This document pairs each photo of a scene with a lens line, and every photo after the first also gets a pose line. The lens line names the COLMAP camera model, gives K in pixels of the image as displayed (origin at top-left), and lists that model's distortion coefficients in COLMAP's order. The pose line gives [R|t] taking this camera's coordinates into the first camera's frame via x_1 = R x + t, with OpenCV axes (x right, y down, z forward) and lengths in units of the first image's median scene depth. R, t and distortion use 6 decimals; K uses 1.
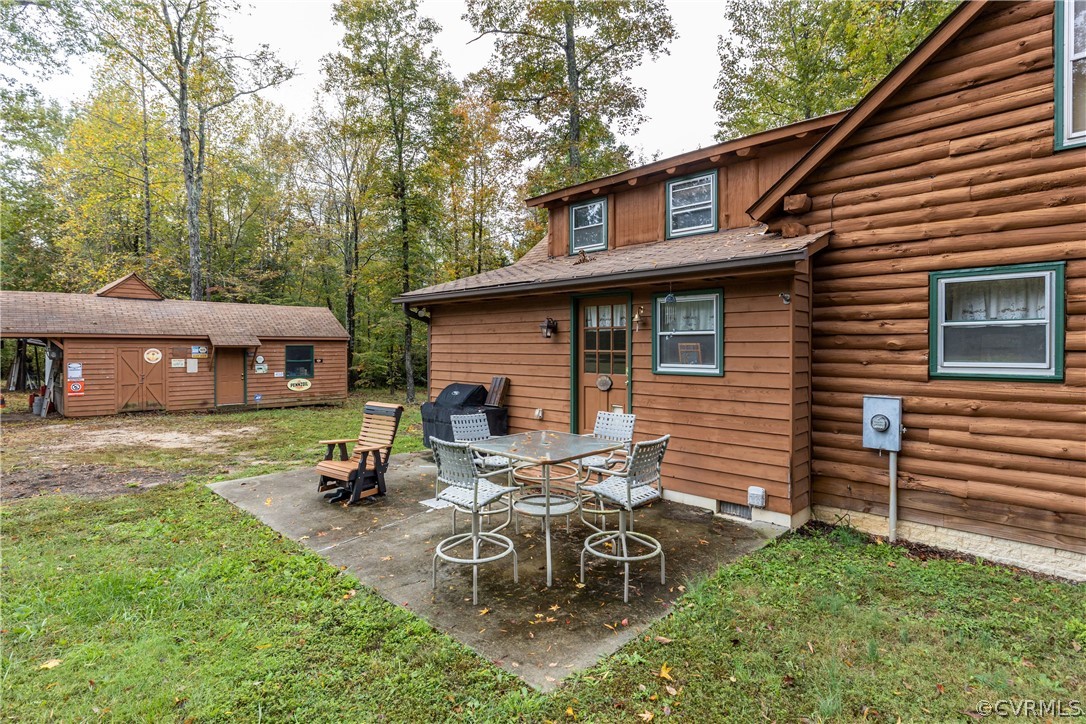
lens RADIAL K [[558.5, 0, 546.7], [0, 558.5, 348.4], [0, 0, 1]] dist [-0.000350, 0.000321]
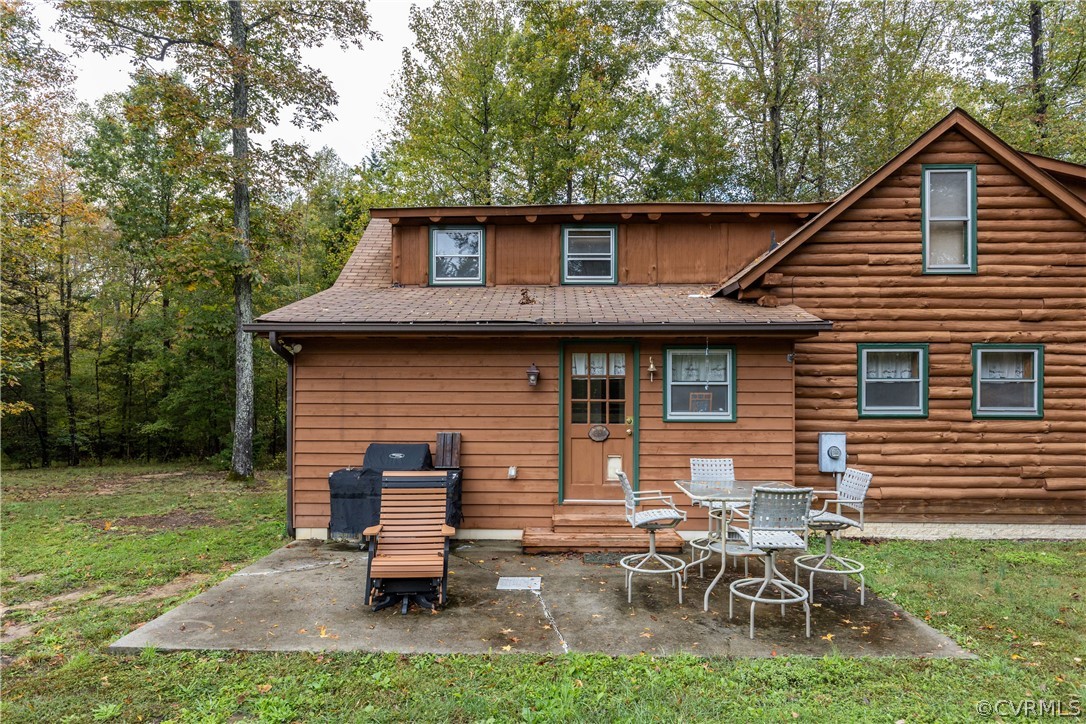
lens RADIAL K [[666.9, 0, 548.0], [0, 666.9, 384.4], [0, 0, 1]] dist [-0.004152, 0.000012]
pose [[0.732539, 0.009673, 0.680656, -0.899311], [0.000506, 0.999891, -0.014754, -0.006867], [-0.680725, 0.011153, 0.732455, 0.257229]]
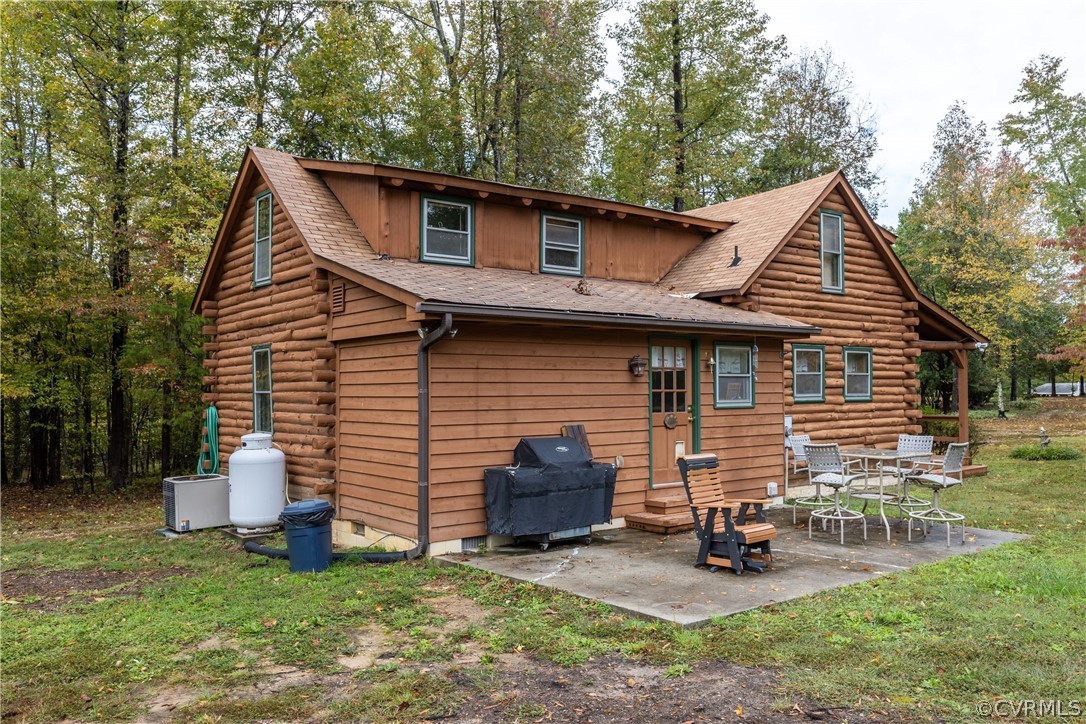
lens RADIAL K [[854.5, 0, 551.5], [0, 854.5, 361.8], [0, 0, 1]] dist [0.004109, -0.000730]
pose [[0.126909, 0.030477, 0.991446, -1.823623], [0.009893, 0.999439, -0.031989, 0.000258], [-0.991865, 0.013868, 0.126536, 1.224460]]
